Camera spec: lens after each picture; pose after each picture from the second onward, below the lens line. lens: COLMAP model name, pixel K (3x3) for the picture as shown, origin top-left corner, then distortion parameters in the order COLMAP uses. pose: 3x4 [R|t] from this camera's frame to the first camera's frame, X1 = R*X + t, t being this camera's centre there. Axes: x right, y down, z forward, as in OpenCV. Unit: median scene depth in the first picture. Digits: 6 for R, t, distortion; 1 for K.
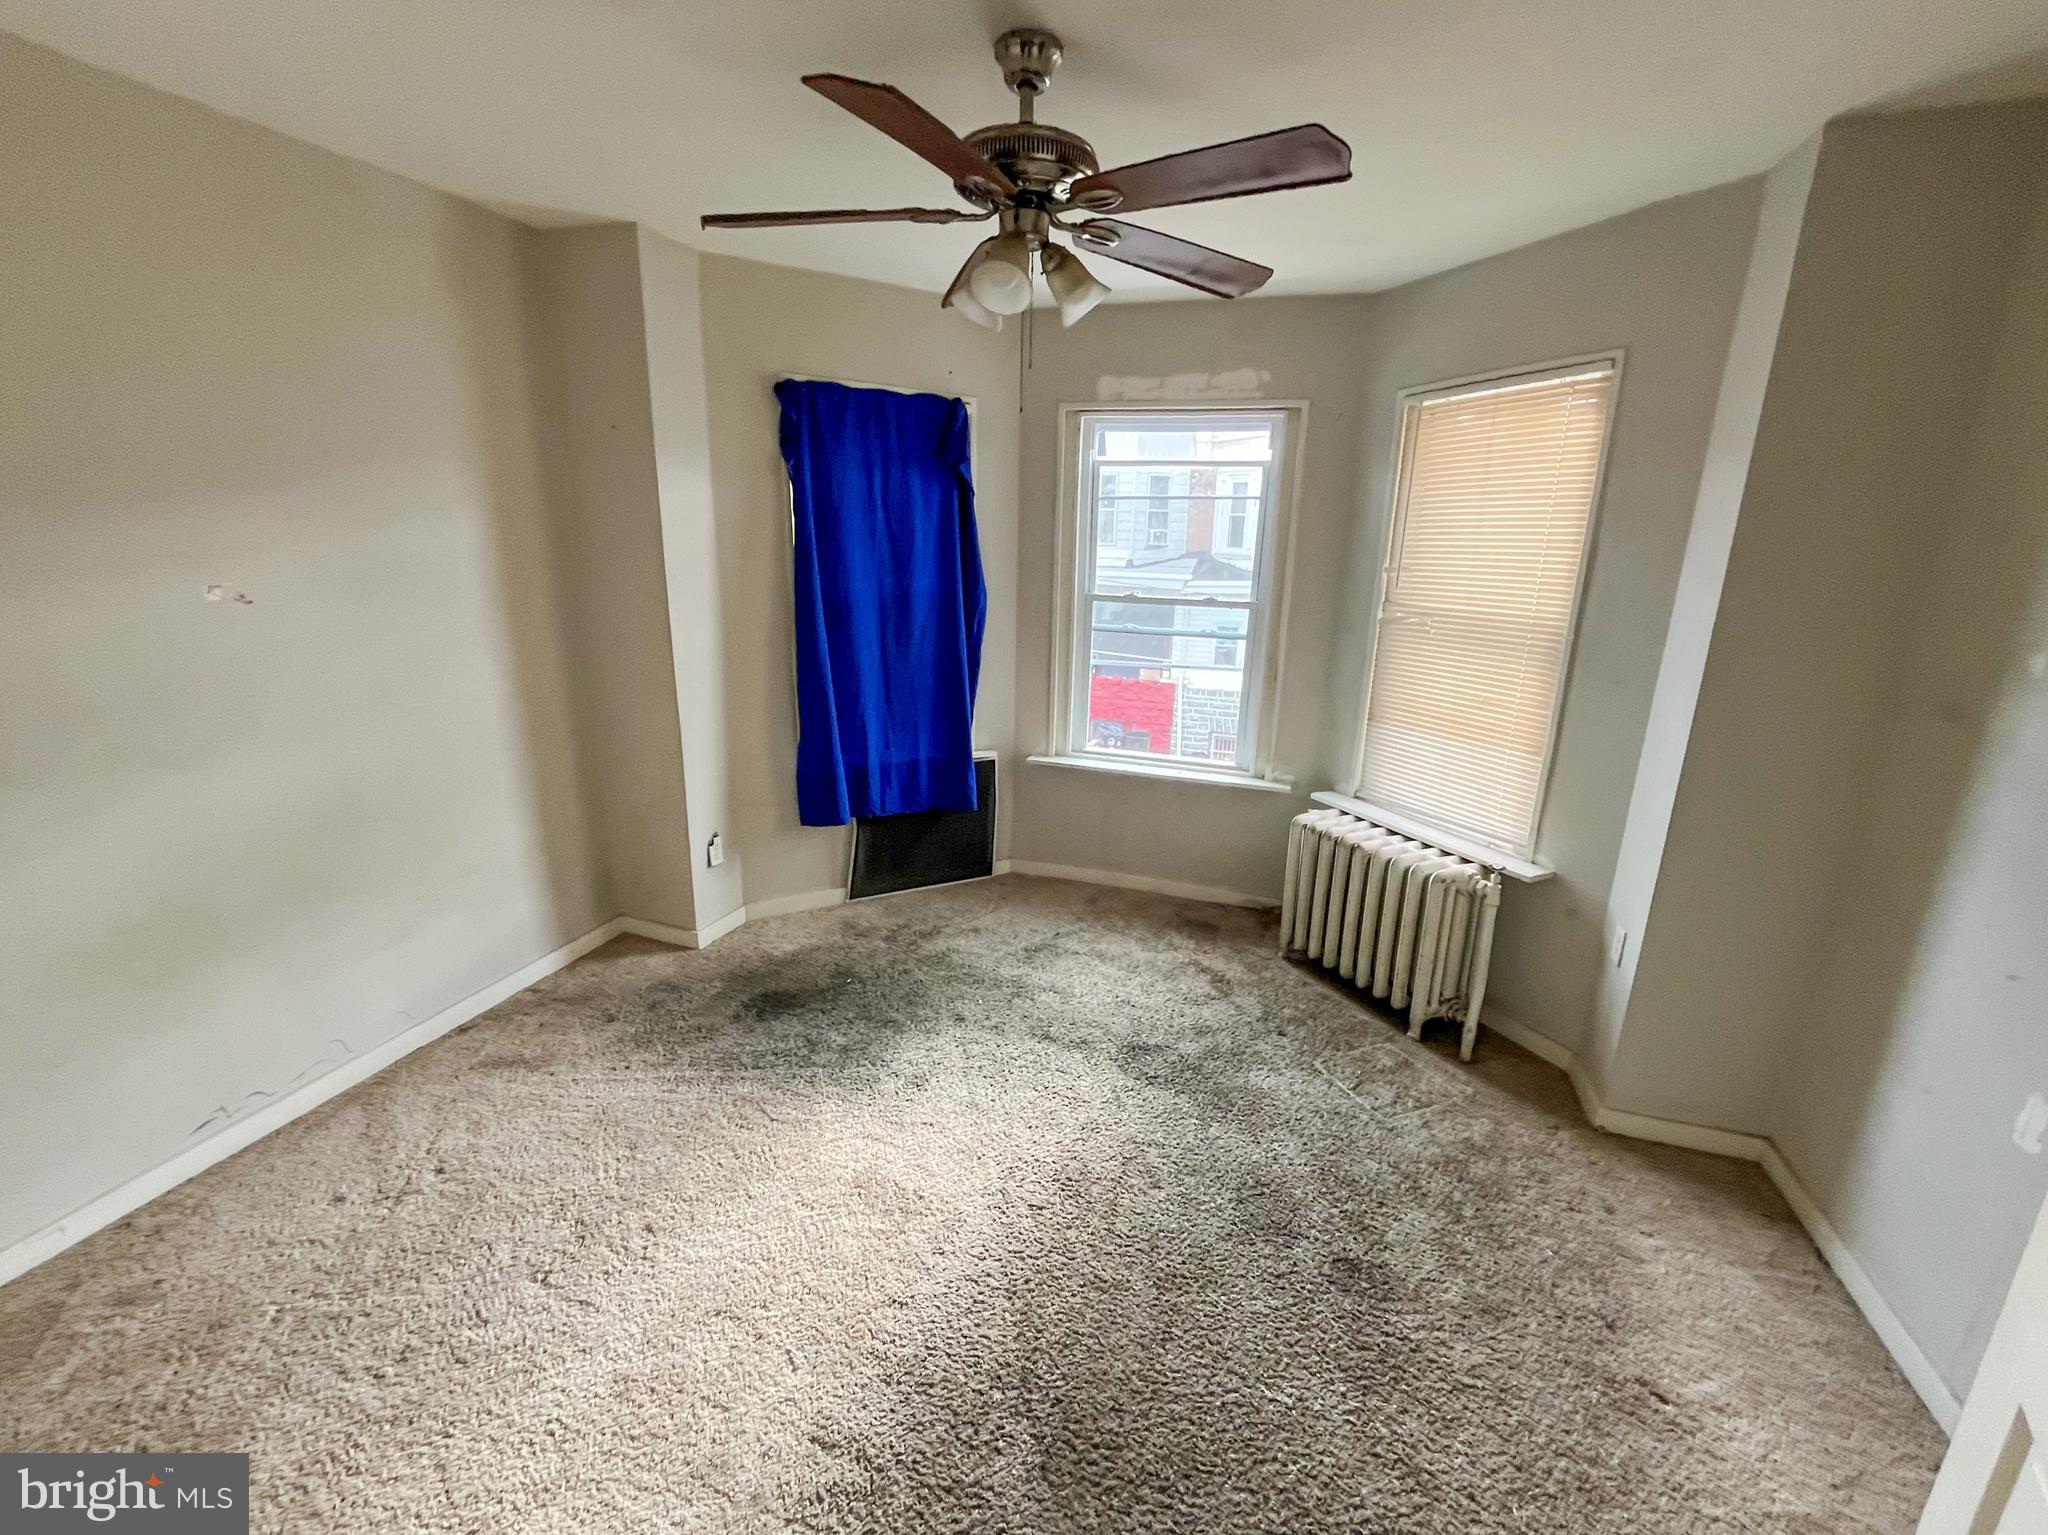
lens RADIAL K [[838.0, 0, 1025.7], [0, 838.0, 765.5], [0, 0, 1]] dist [-0.000015, 0.000555]
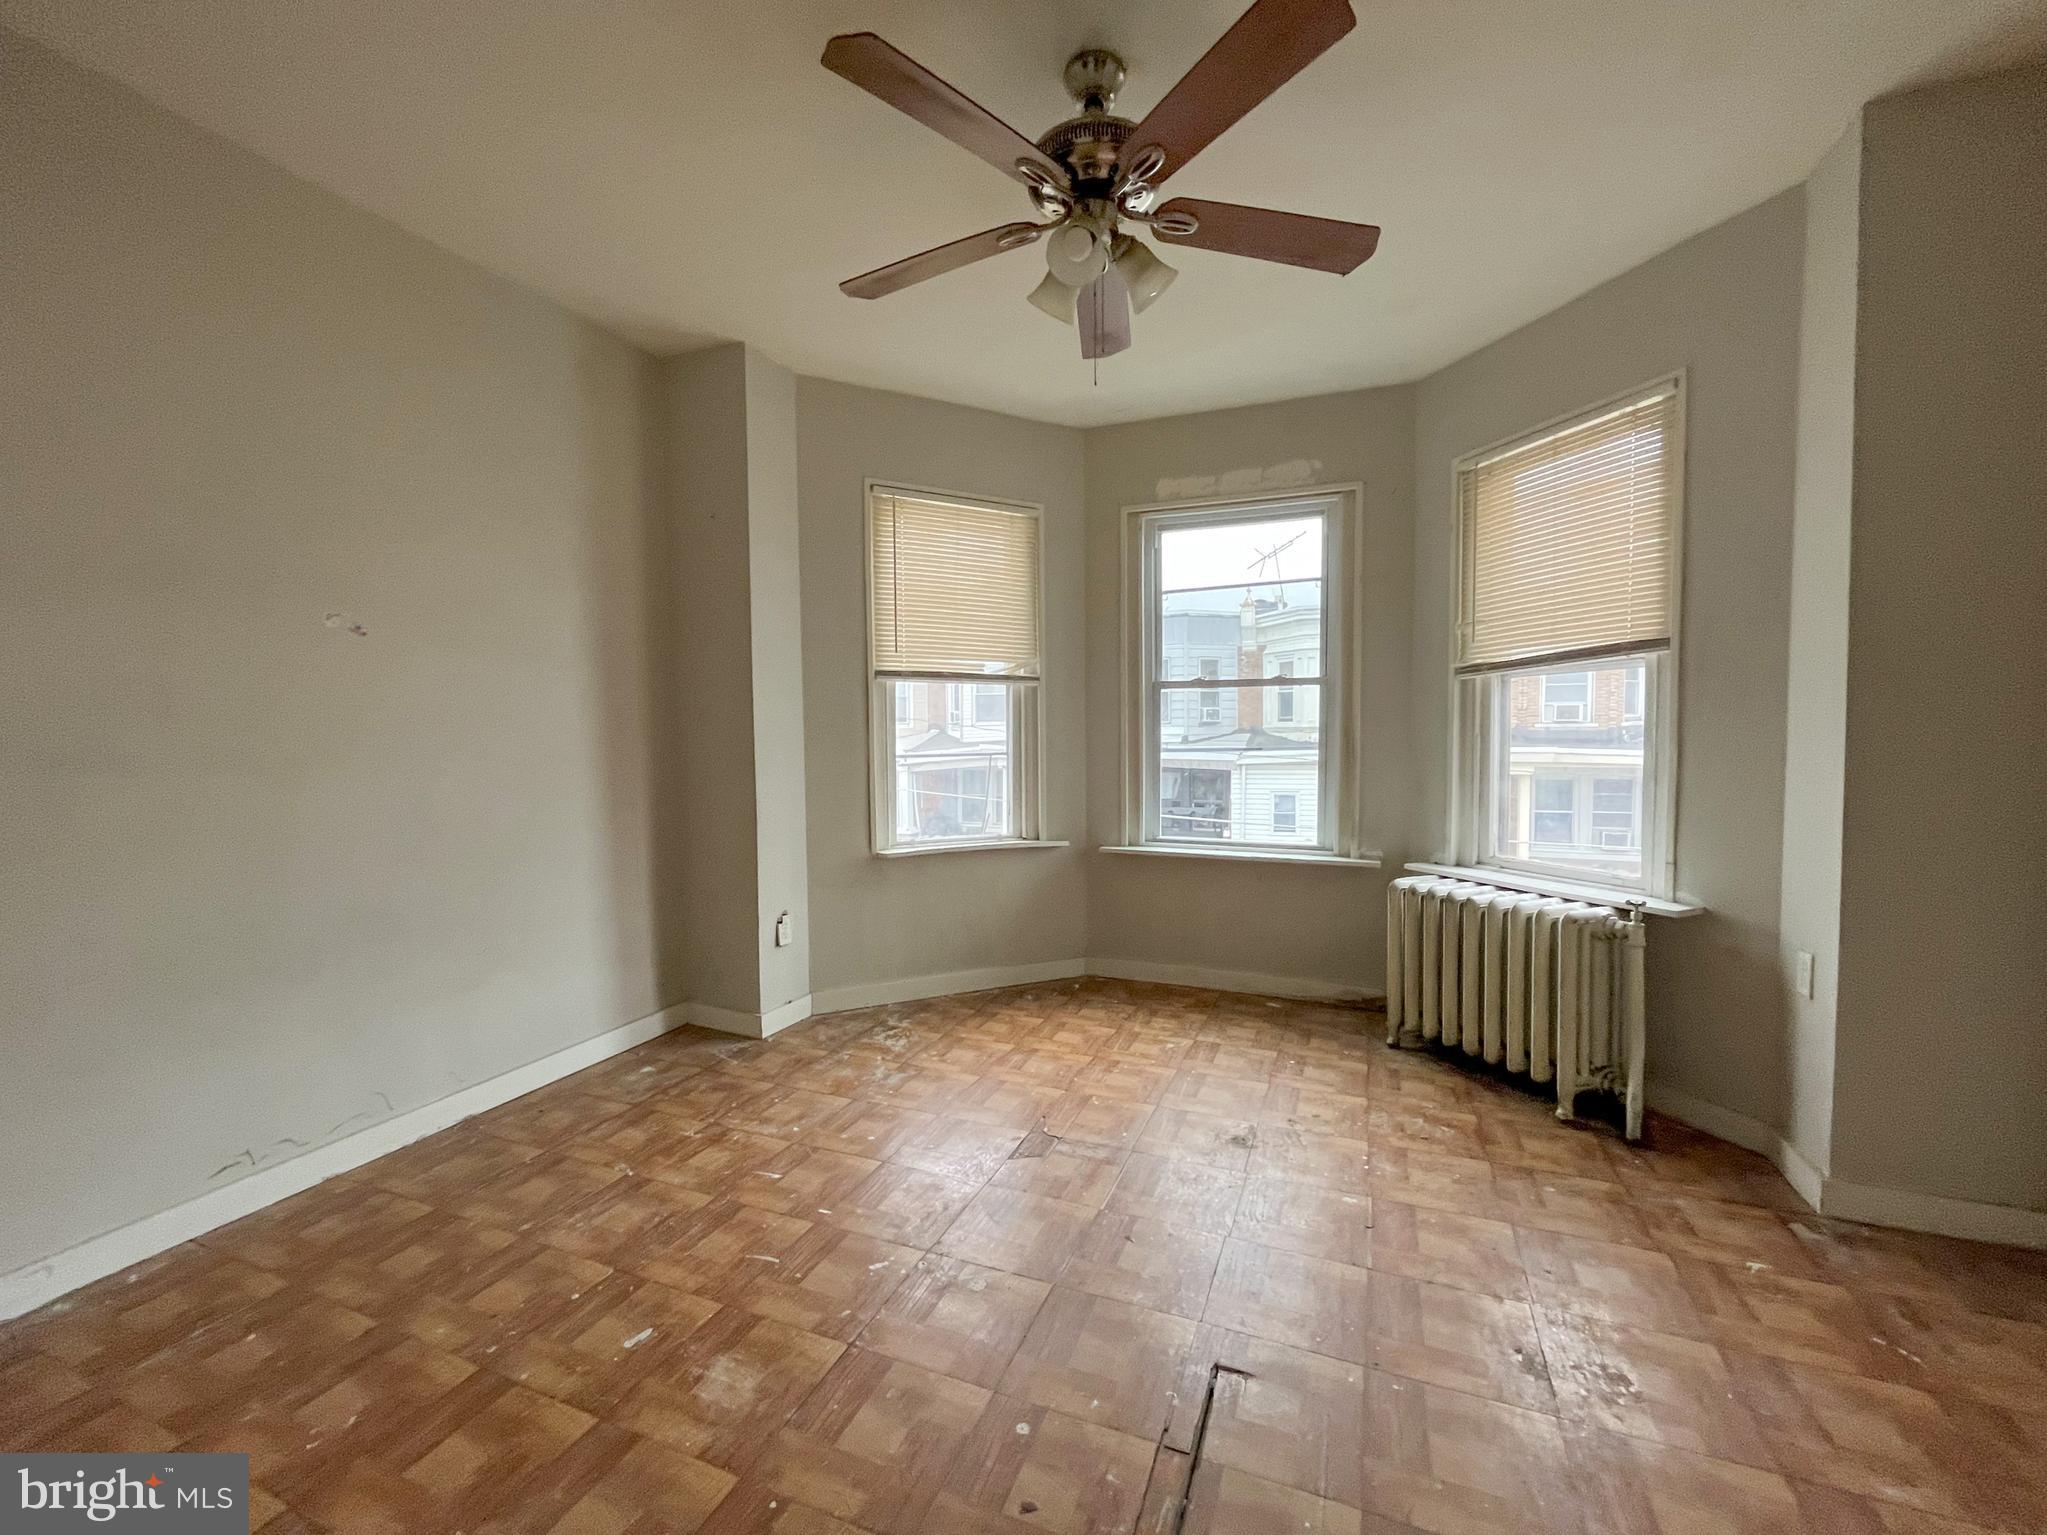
lens RADIAL K [[808.8, 0, 1030.4], [0, 808.8, 772.9], [0, 0, 1]] dist [0.002325, 0.000160]
pose [[0.997275, -0.028451, -0.068069, -0.017284], [0.013468, 0.977352, -0.211190, 0.143462], [0.072536, 0.209697, 0.975072, 0.073040]]
